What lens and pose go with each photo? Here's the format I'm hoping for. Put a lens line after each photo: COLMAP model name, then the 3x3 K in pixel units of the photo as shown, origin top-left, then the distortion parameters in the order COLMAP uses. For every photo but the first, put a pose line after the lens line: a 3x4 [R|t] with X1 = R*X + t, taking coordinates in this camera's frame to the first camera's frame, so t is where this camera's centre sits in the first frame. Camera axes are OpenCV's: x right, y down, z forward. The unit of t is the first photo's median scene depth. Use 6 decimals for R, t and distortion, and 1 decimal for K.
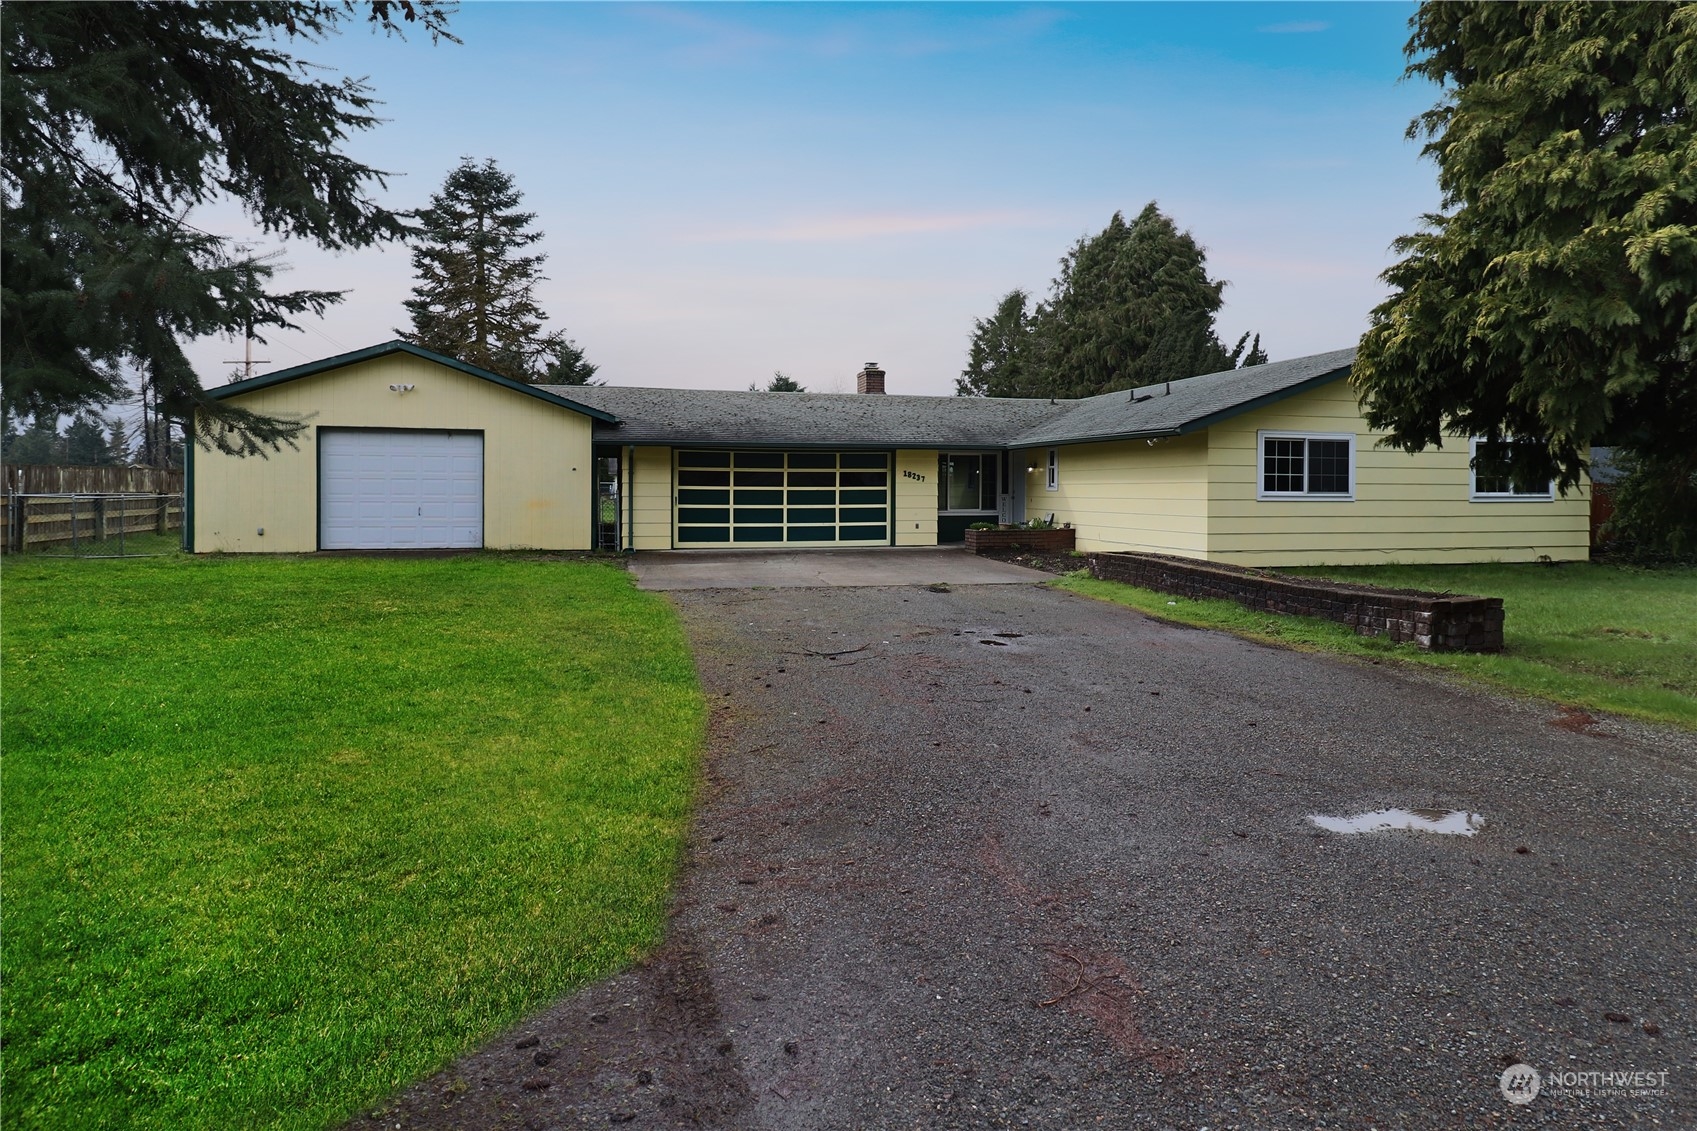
lens RADIAL K [[958.8, 0, 849.0], [0, 958.8, 492.4], [0, 0, 1]] dist [-0.018670, -0.000158]
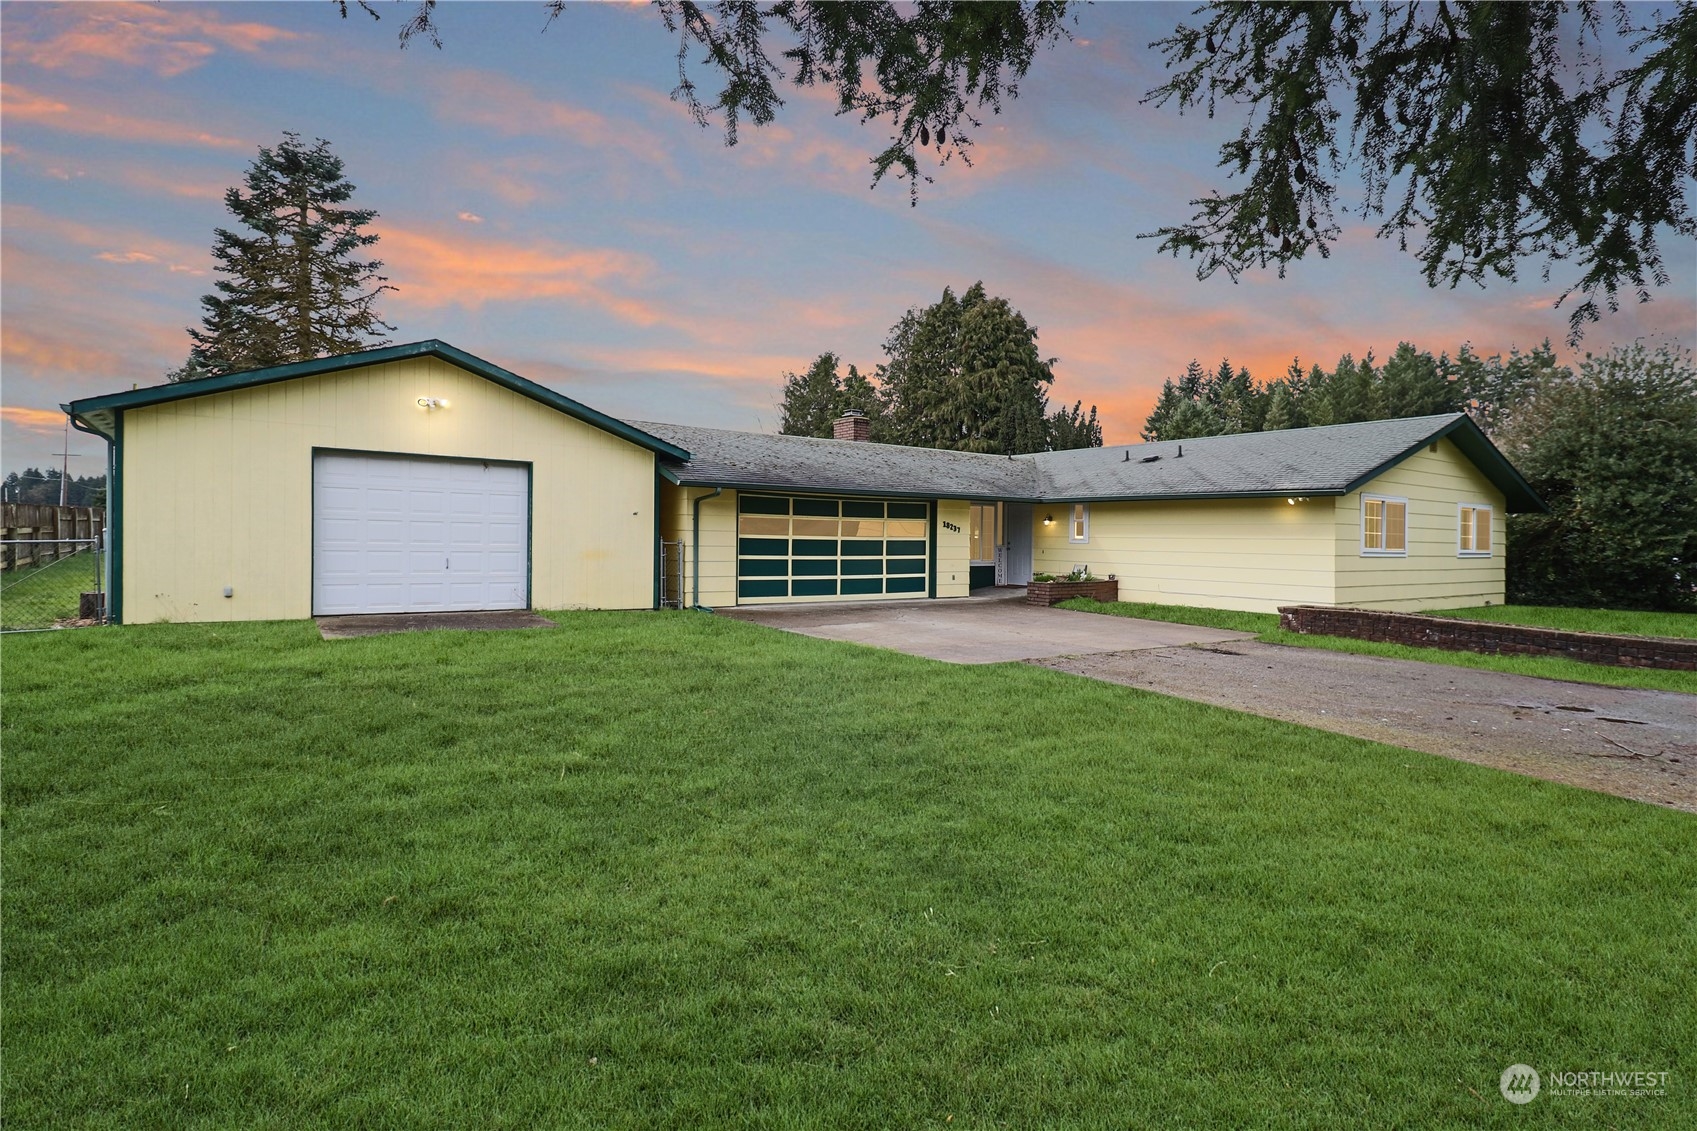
lens RADIAL K [[874.8, 0, 872.5], [0, 874.8, 532.8], [0, 0, 1]] dist [-0.000456, -0.012924]
pose [[0.934050, 0.013646, 0.356882, -0.345055], [-0.011853, 0.999904, -0.007211, -0.003696], [-0.356946, 0.002505, 0.934122, 0.194061]]
